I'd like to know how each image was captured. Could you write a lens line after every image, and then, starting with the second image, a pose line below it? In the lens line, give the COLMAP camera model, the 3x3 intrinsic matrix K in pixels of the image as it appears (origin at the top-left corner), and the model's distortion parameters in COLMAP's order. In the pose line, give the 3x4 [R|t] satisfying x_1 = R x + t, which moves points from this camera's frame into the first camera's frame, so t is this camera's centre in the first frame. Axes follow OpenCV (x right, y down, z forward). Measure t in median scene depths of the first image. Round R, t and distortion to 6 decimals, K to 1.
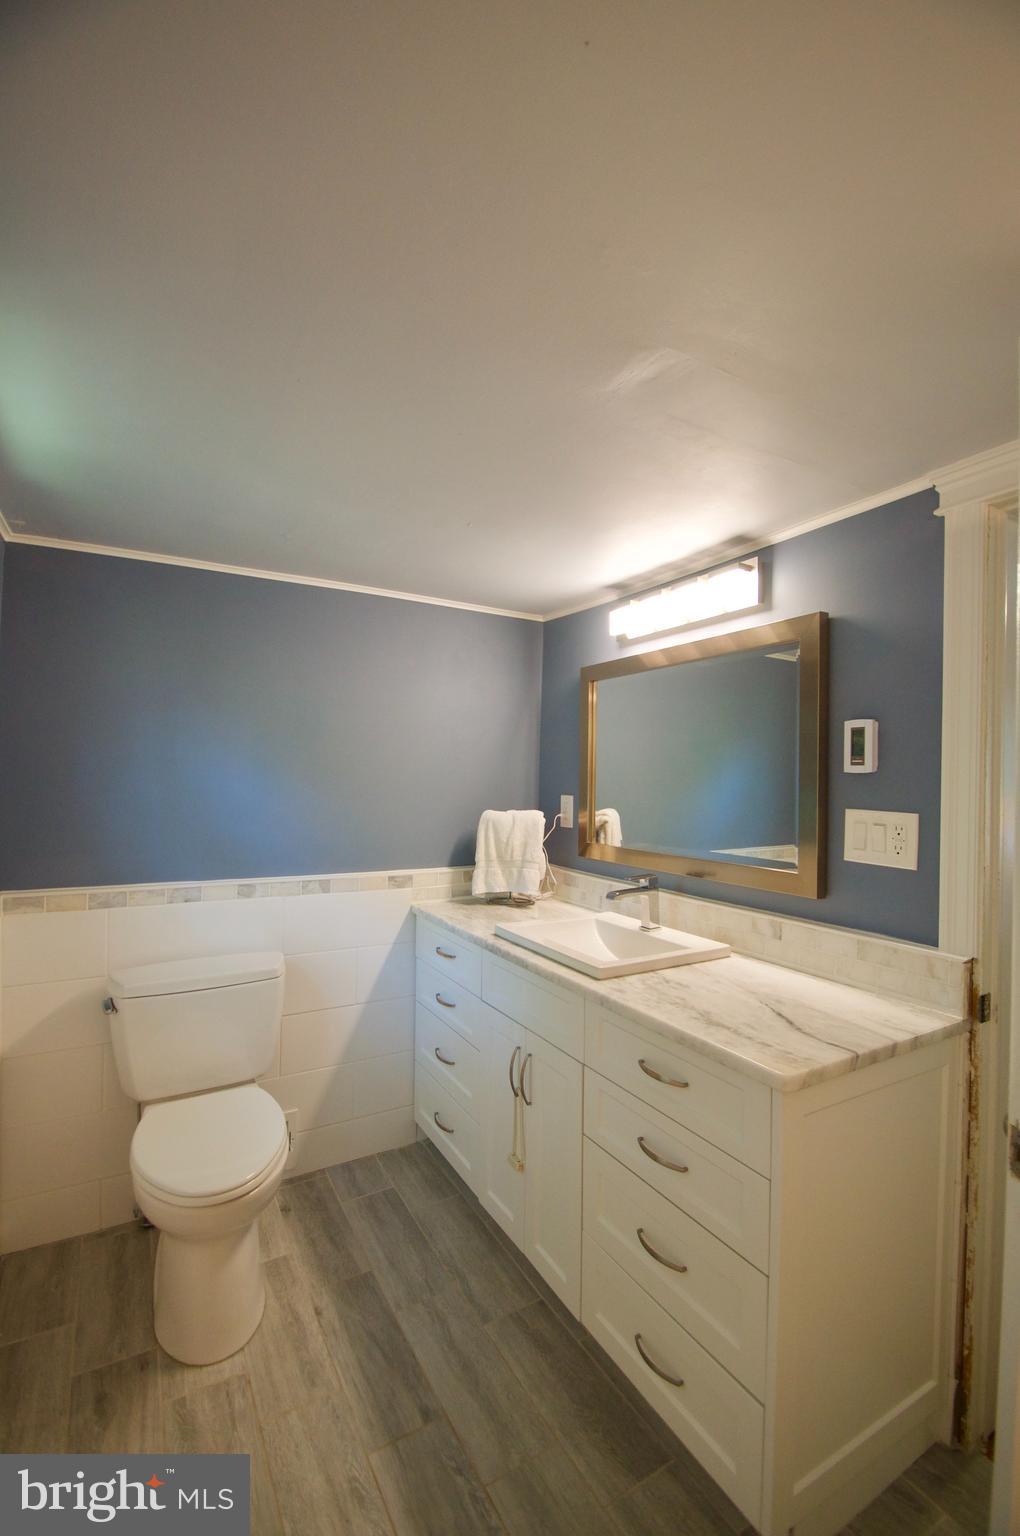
lens RADIAL K [[665.3, 0, 510.7], [0, 665.3, 776.6], [0, 0, 1]] dist [0.000795, -0.000292]
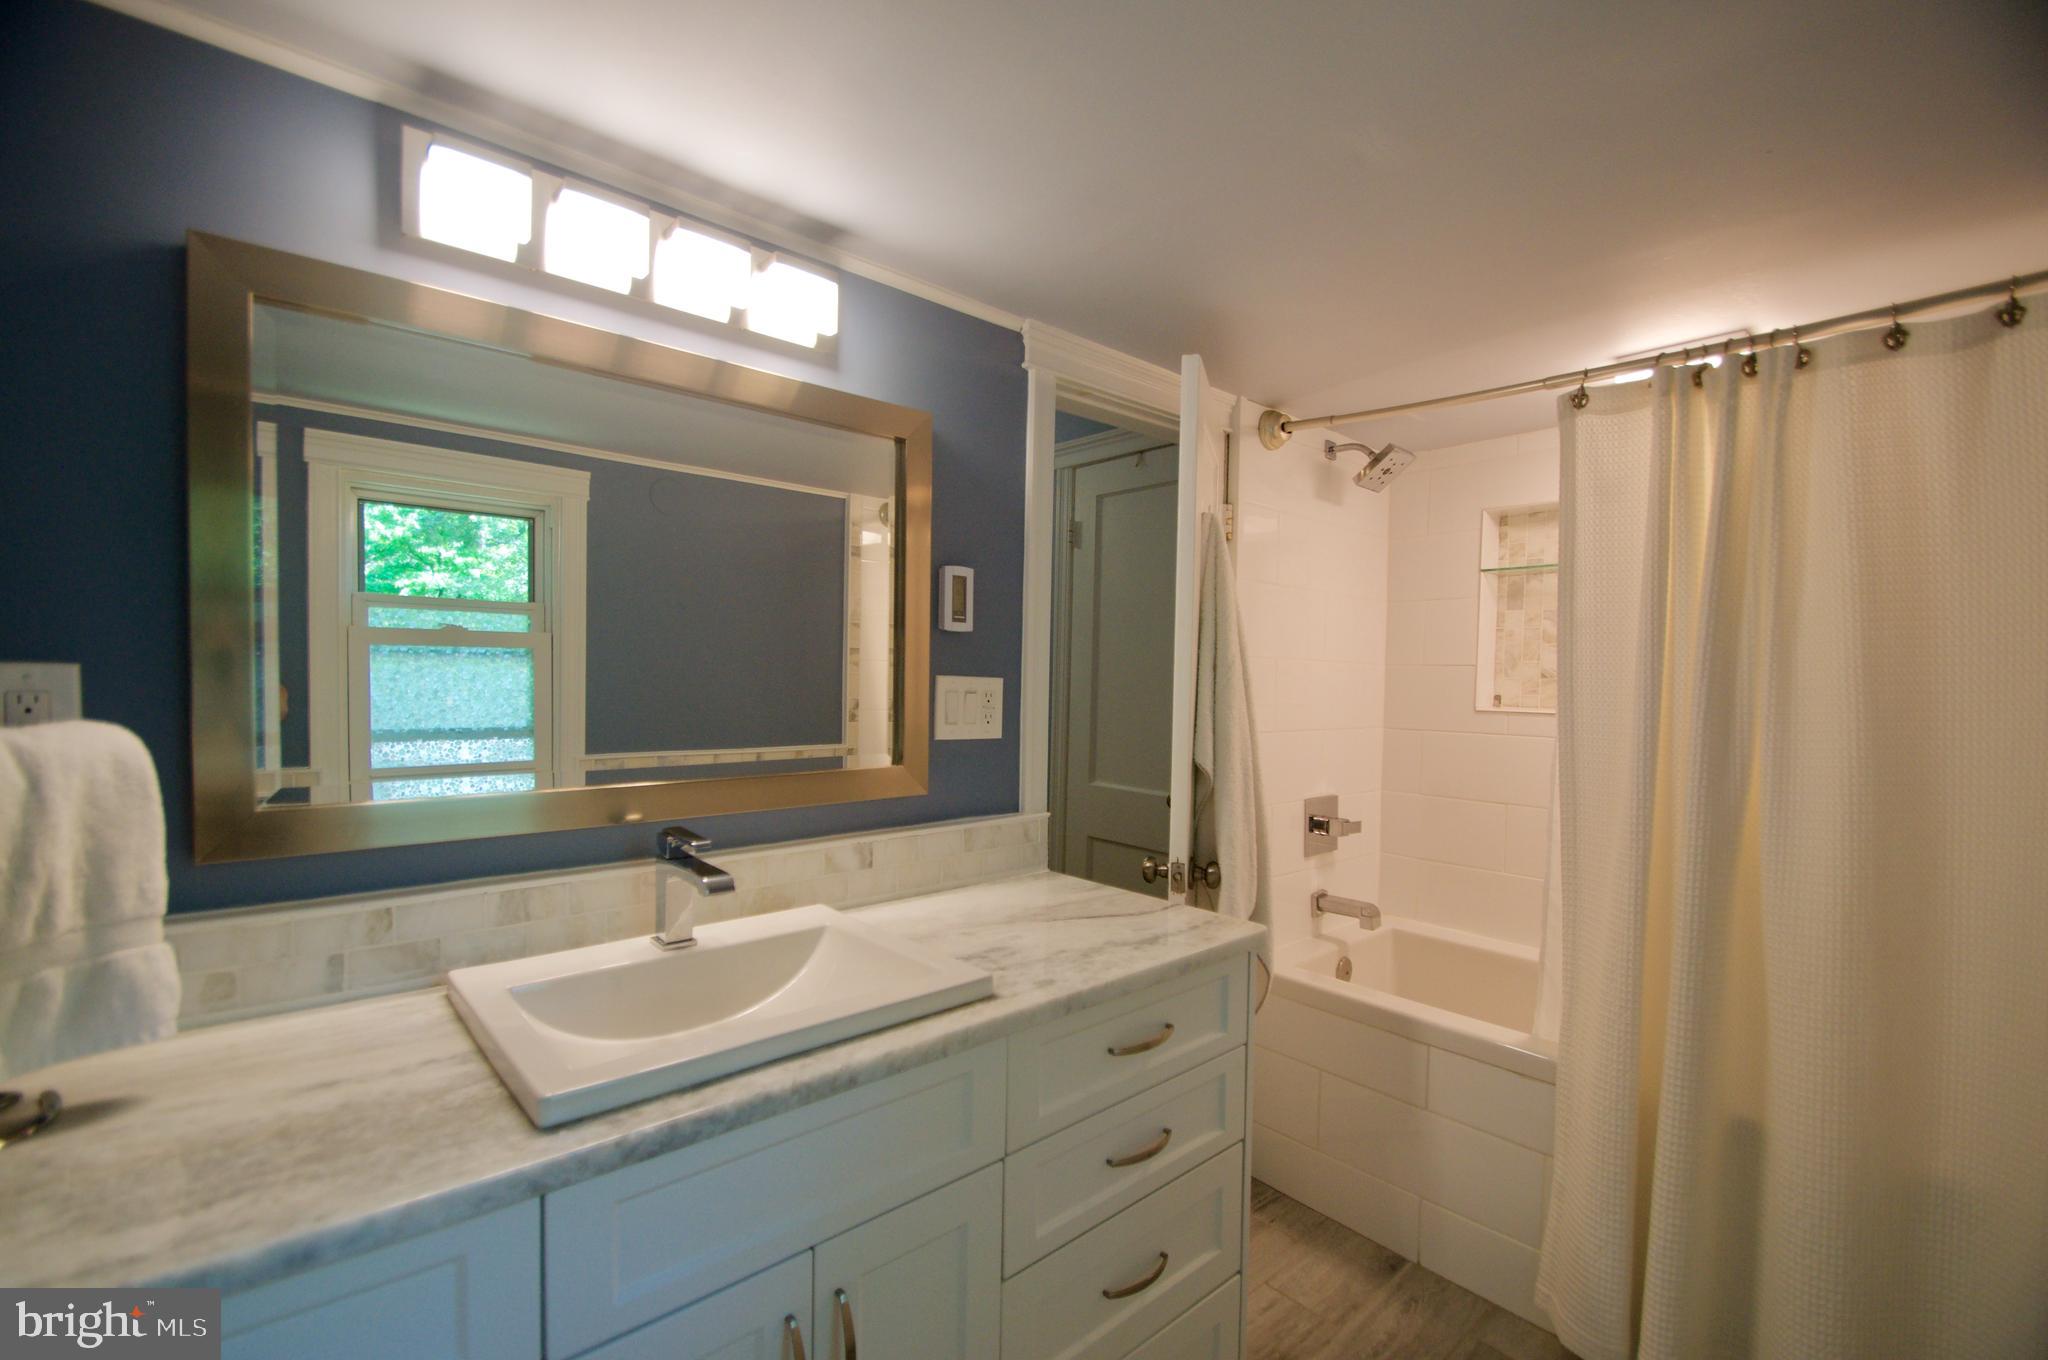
lens RADIAL K [[887.1, 0, 1056.0], [0, 887.1, 704.7], [0, 0, 1]] dist [0.000795, -0.000292]
pose [[-0.219093, -0.053681, 0.974226, -0.588122], [-0.025227, 0.998463, 0.049343, 0.028634], [-0.975378, -0.013766, -0.220111, 1.131825]]
